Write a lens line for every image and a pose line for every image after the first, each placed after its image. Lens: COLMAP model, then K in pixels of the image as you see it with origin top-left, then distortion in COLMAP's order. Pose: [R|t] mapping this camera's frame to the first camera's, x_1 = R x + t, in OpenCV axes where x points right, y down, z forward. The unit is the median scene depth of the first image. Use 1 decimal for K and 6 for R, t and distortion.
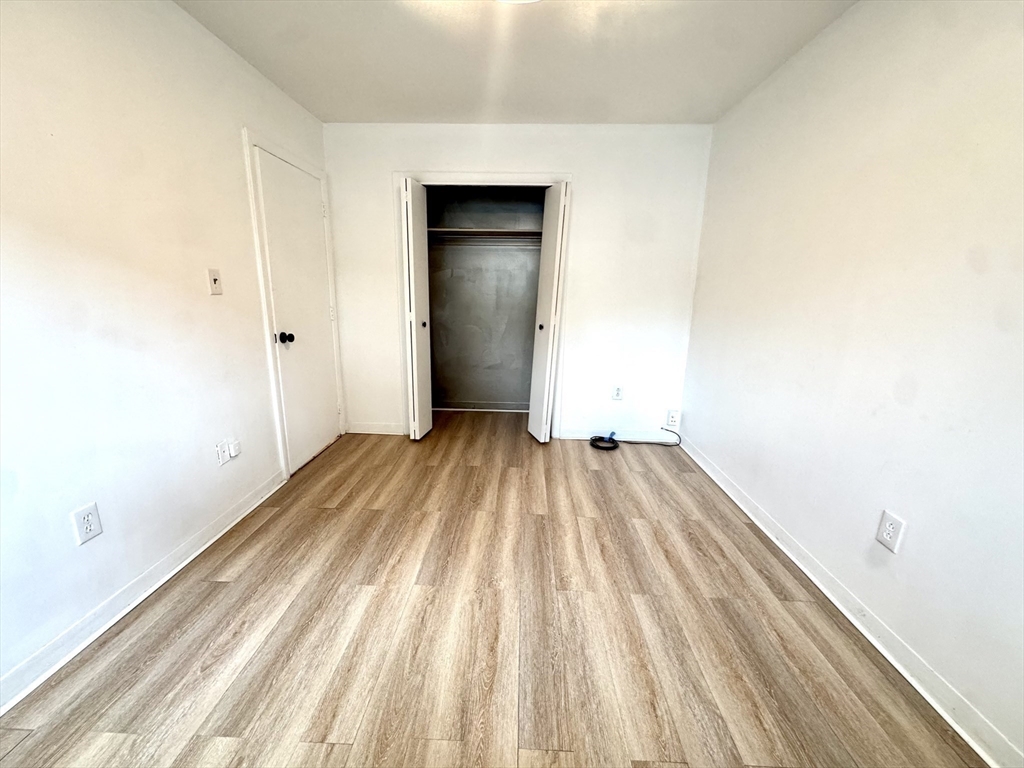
lens RADIAL K [[411.1, 0, 510.7], [0, 411.1, 382.6], [0, 0, 1]] dist [-0.002548, 0.000914]
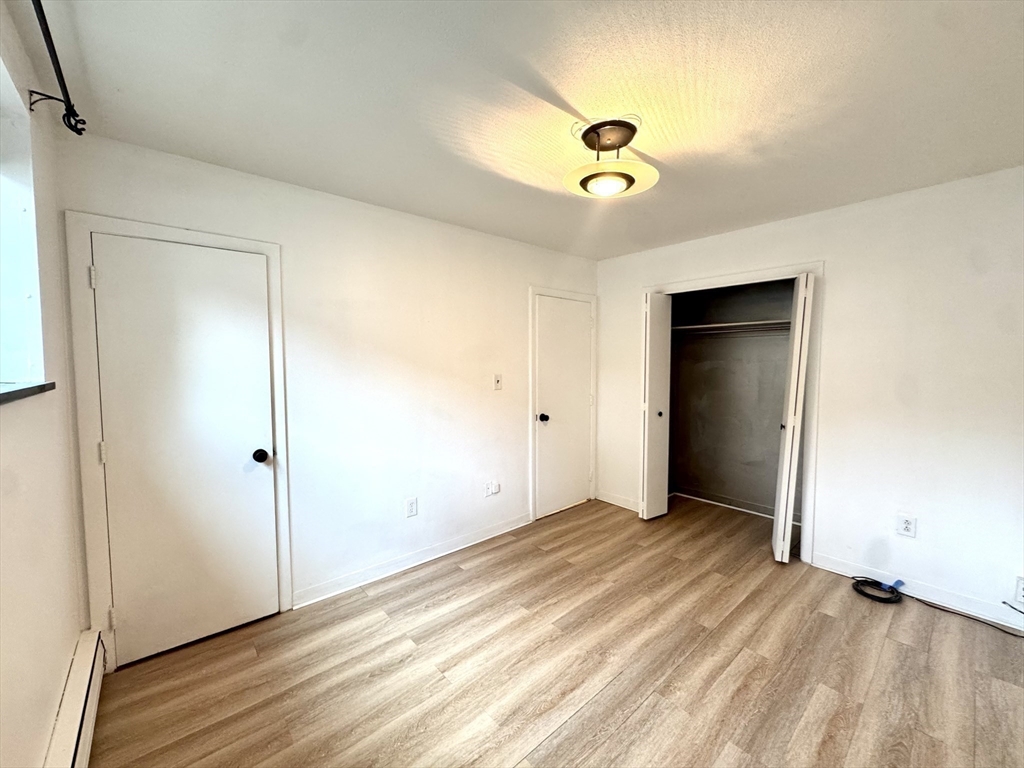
lens RADIAL K [[411.1, 0, 511.2], [0, 411.1, 383.5], [0, 0, 1]] dist [-0.002548, 0.000914]
pose [[0.684667, 0.023455, -0.728479, 0.473151], [-0.148878, 0.982910, -0.108277, -0.064704], [0.713489, 0.182588, 0.676458, -0.064814]]
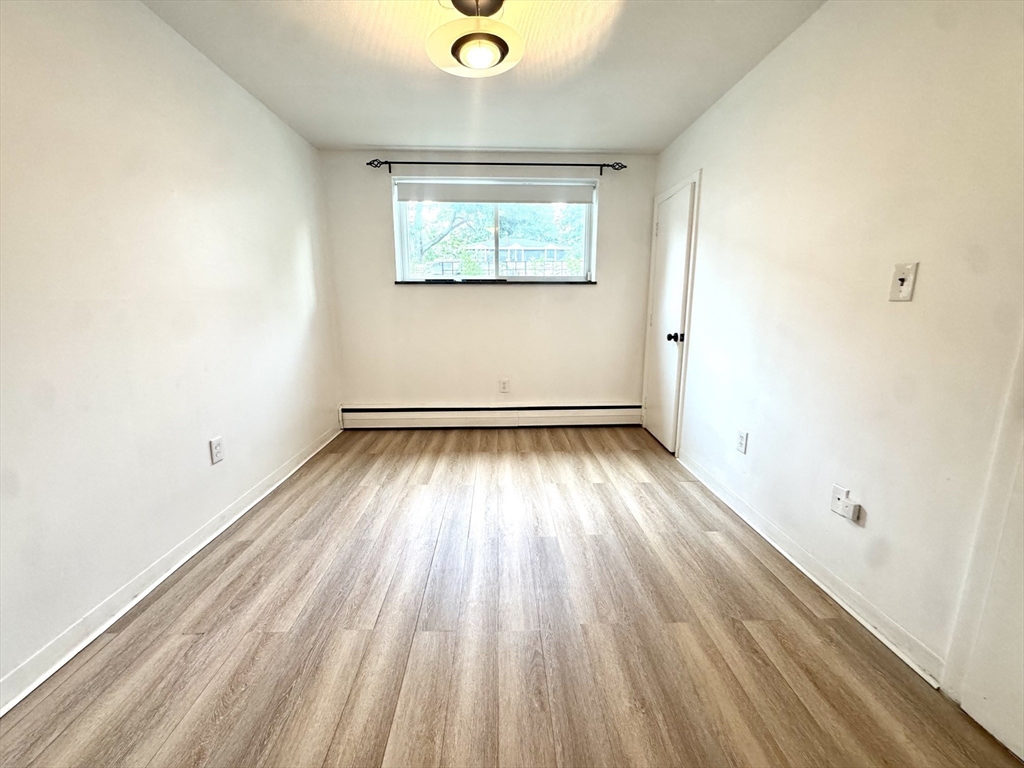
lens RADIAL K [[411.1, 0, 513.9], [0, 411.1, 385.3], [0, 0, 1]] dist [-0.002548, 0.000914]
pose [[-0.997108, -0.001995, -0.075971, -0.014375], [-0.033296, 0.910076, 0.413102, -0.325079], [0.068315, 0.414437, -0.907510, 1.530899]]
